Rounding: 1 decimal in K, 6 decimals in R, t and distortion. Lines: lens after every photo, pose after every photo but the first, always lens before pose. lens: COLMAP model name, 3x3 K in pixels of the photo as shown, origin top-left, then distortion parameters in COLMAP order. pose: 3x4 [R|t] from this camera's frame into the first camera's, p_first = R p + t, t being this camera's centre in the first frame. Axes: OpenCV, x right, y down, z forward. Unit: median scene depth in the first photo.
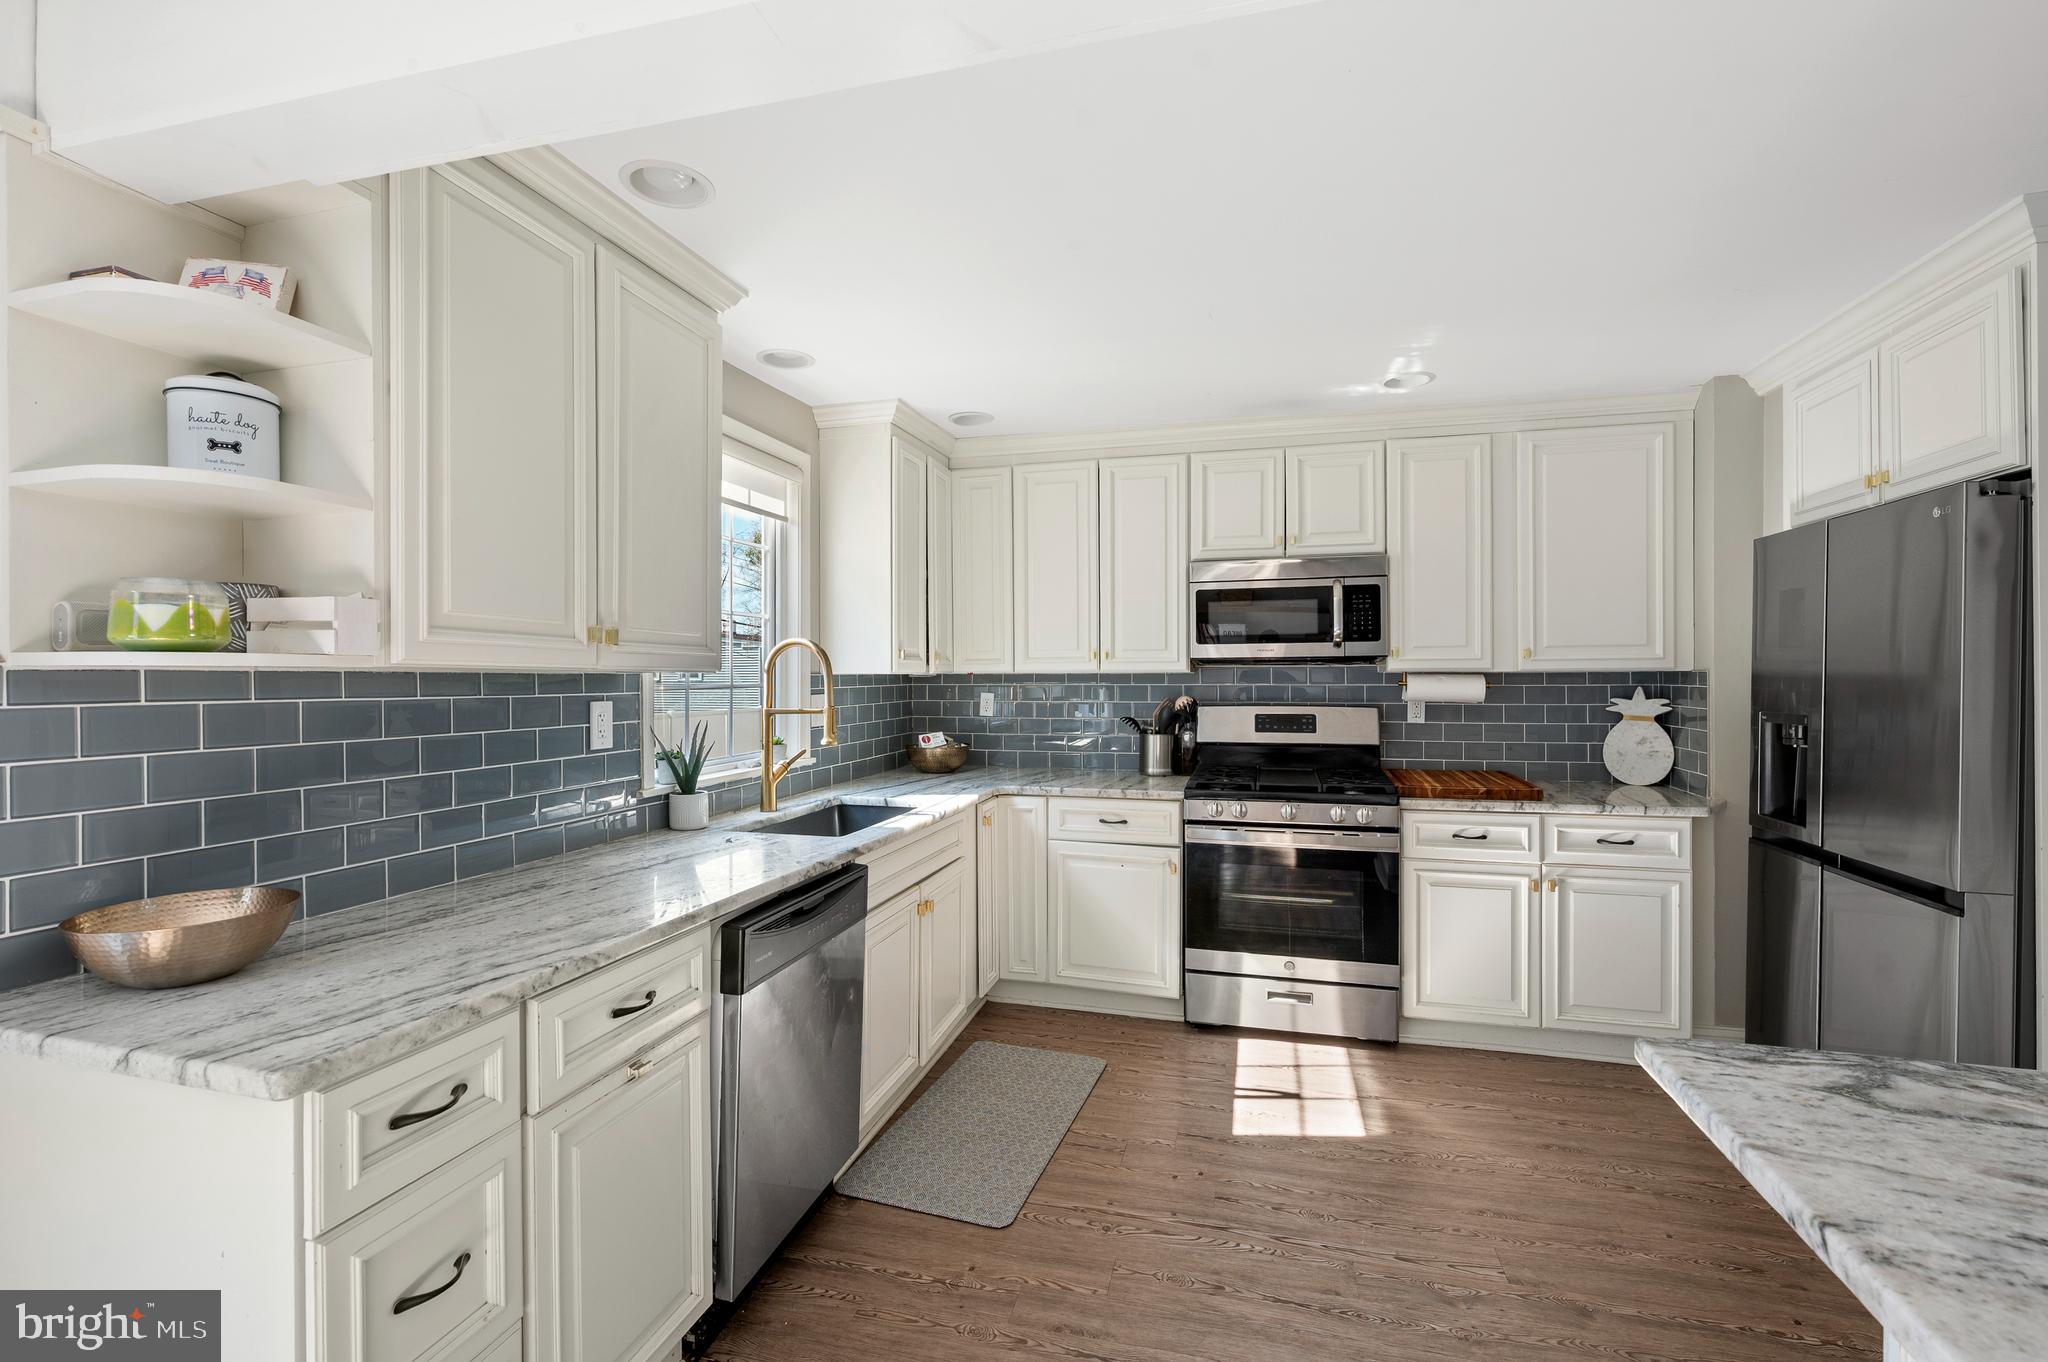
lens RADIAL K [[856.2, 0, 1031.0], [0, 856.2, 678.1], [0, 0, 1]] dist [-0.002997, 0.001075]
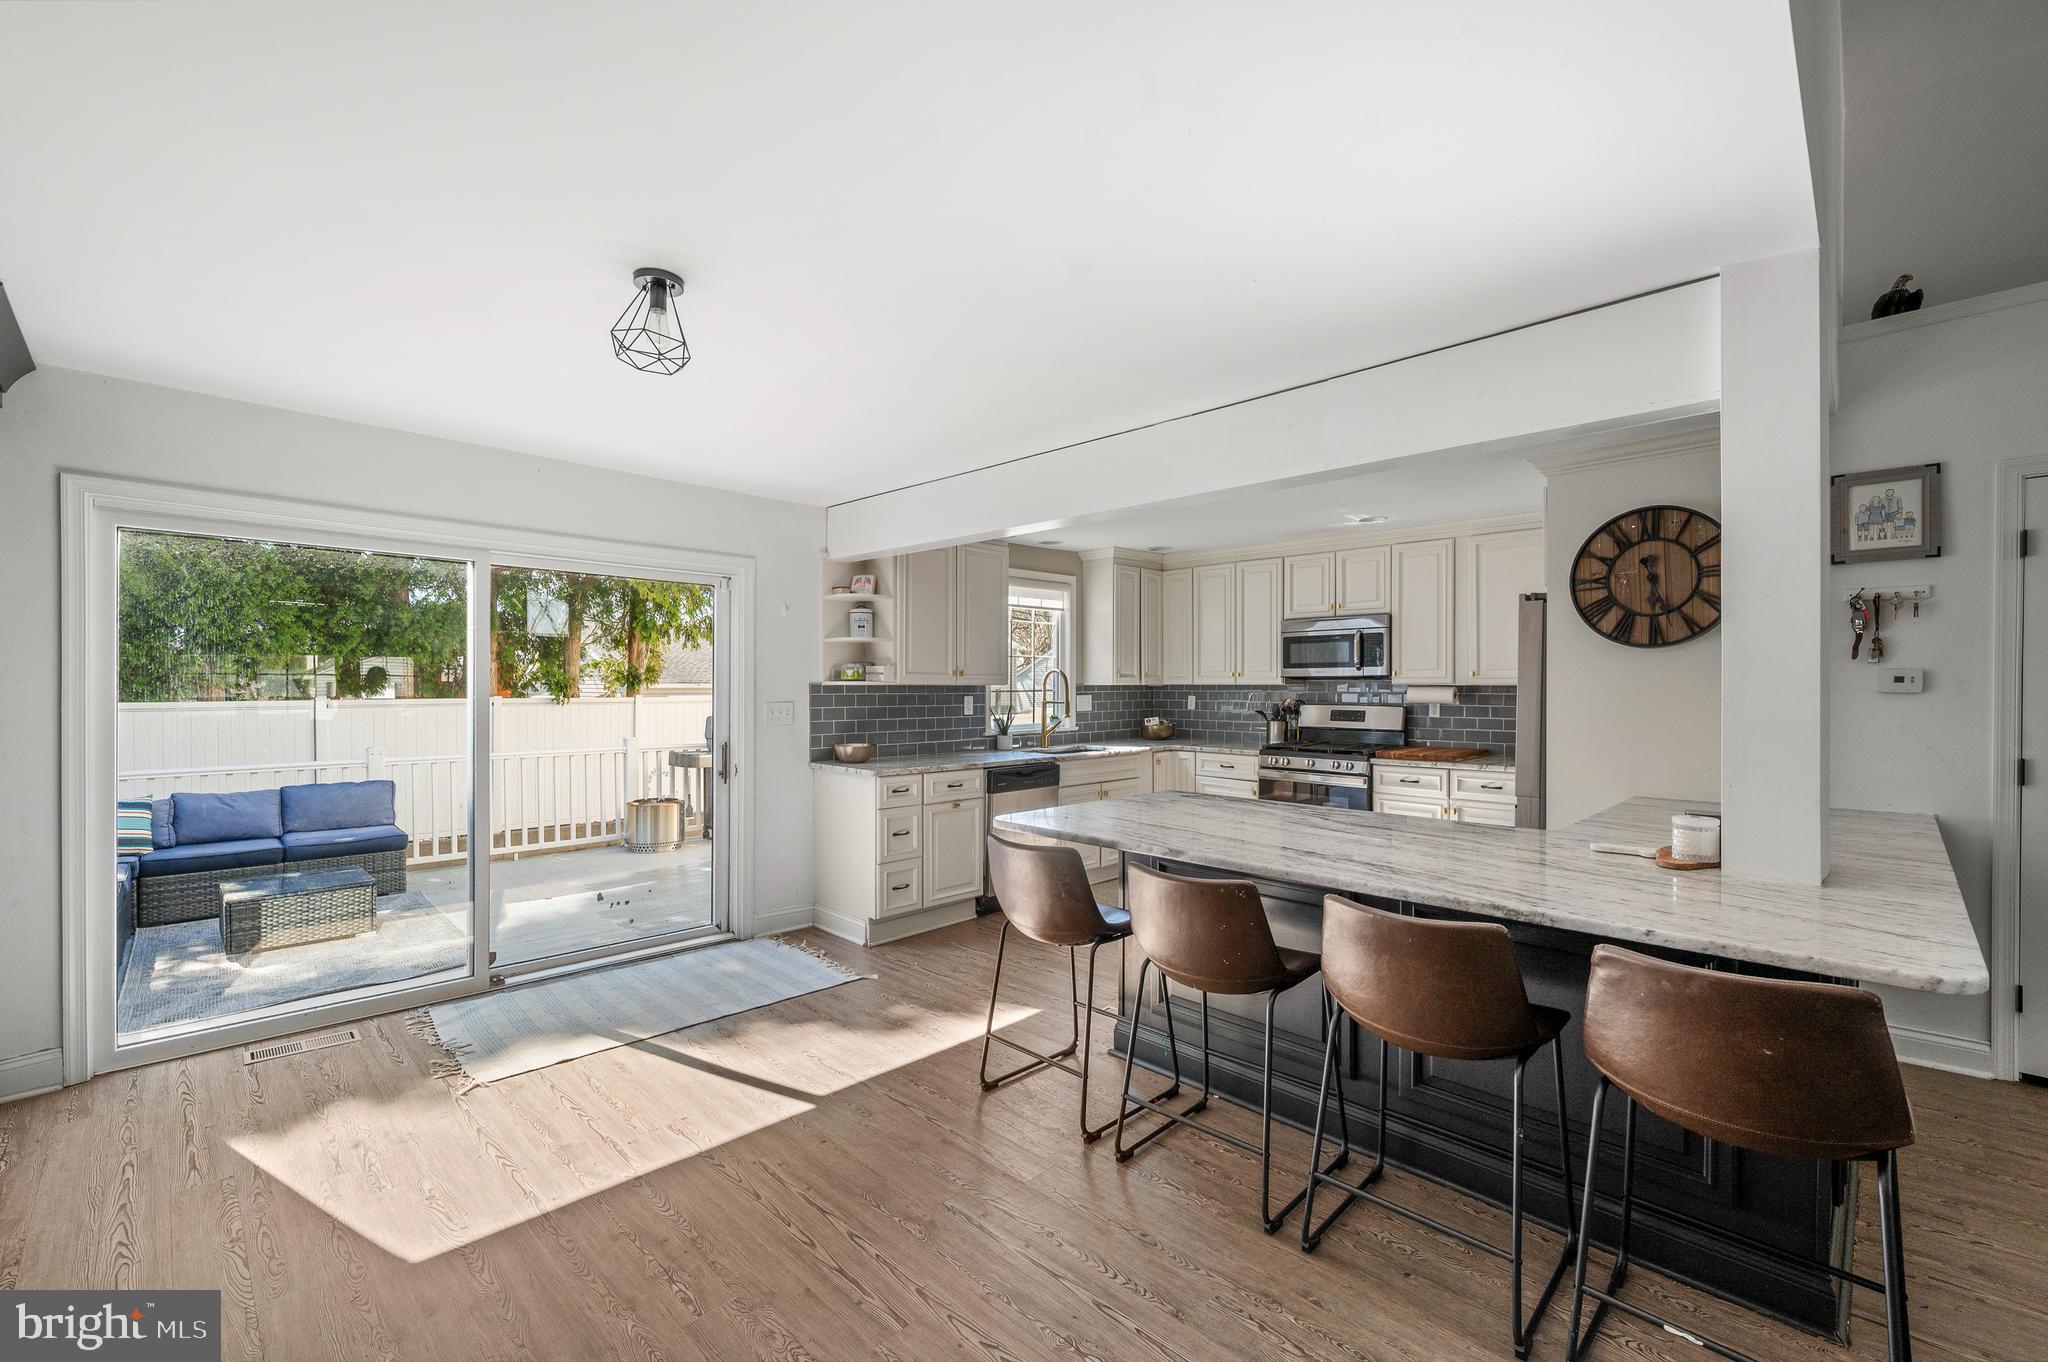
lens RADIAL K [[856.2, 0, 1036.2], [0, 856.2, 689.9], [0, 0, 1]] dist [-0.002997, 0.001075]
pose [[0.871204, 0.006733, -0.490875, 0.684659], [-0.002546, 0.999954, 0.009197, -0.011203], [0.490914, -0.006763, 0.871182, -0.828068]]
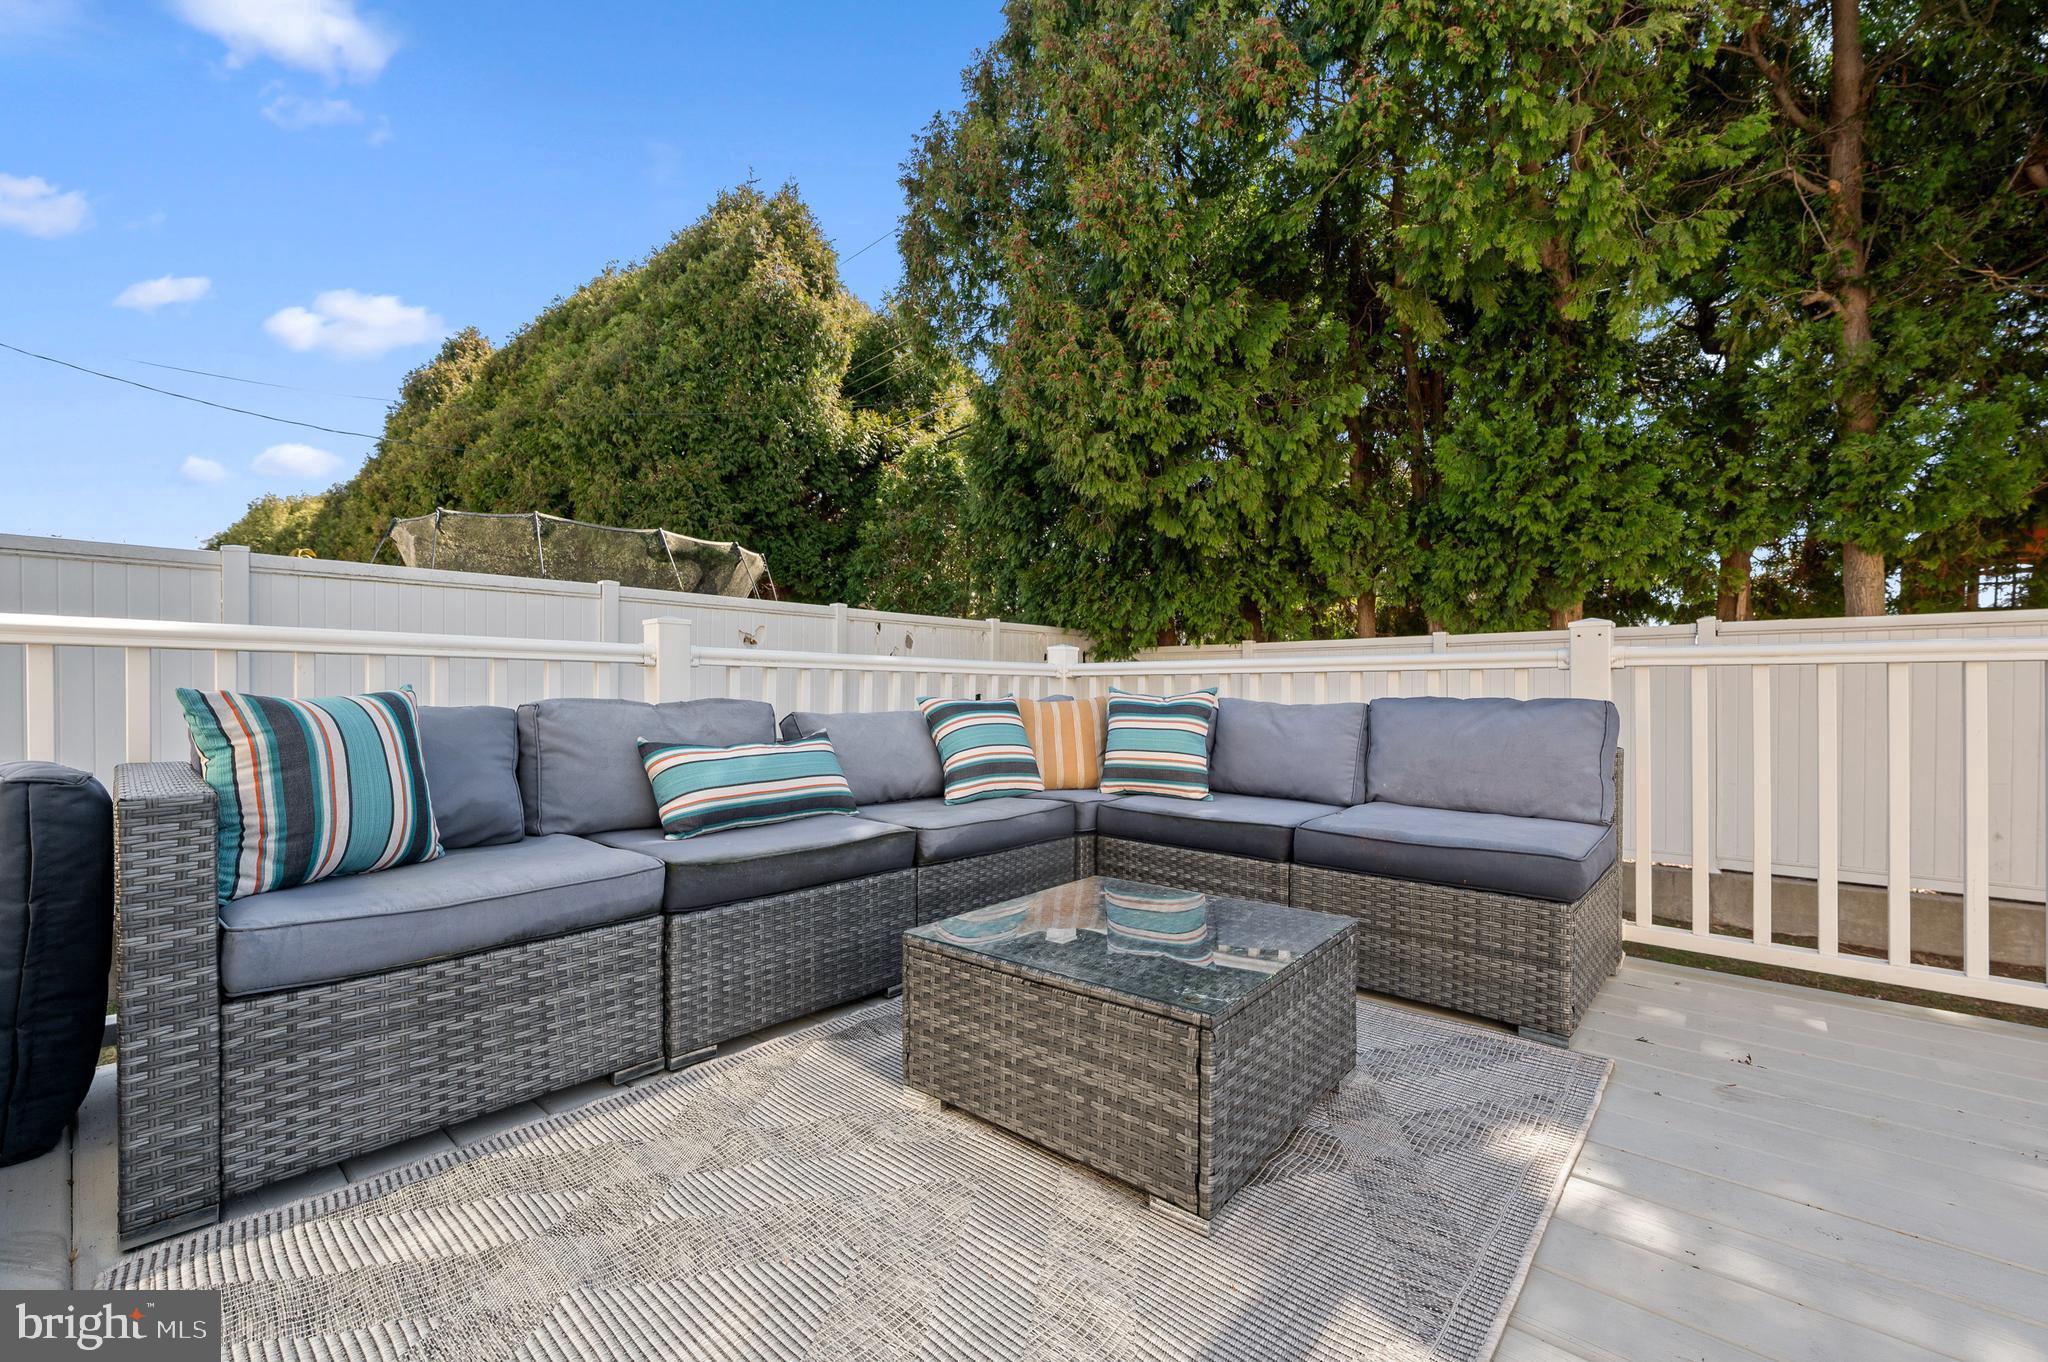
lens RADIAL K [[834.9, 0, 1033.1], [0, 834.9, 687.2], [0, 0, 1]] dist [0.000709, -0.000555]
pose [[-0.418168, 0.000812, -0.908369, -0.818419], [-0.002512, 0.999995, 0.002050, 0.217481], [0.908366, 0.003139, -0.418163, 0.061666]]
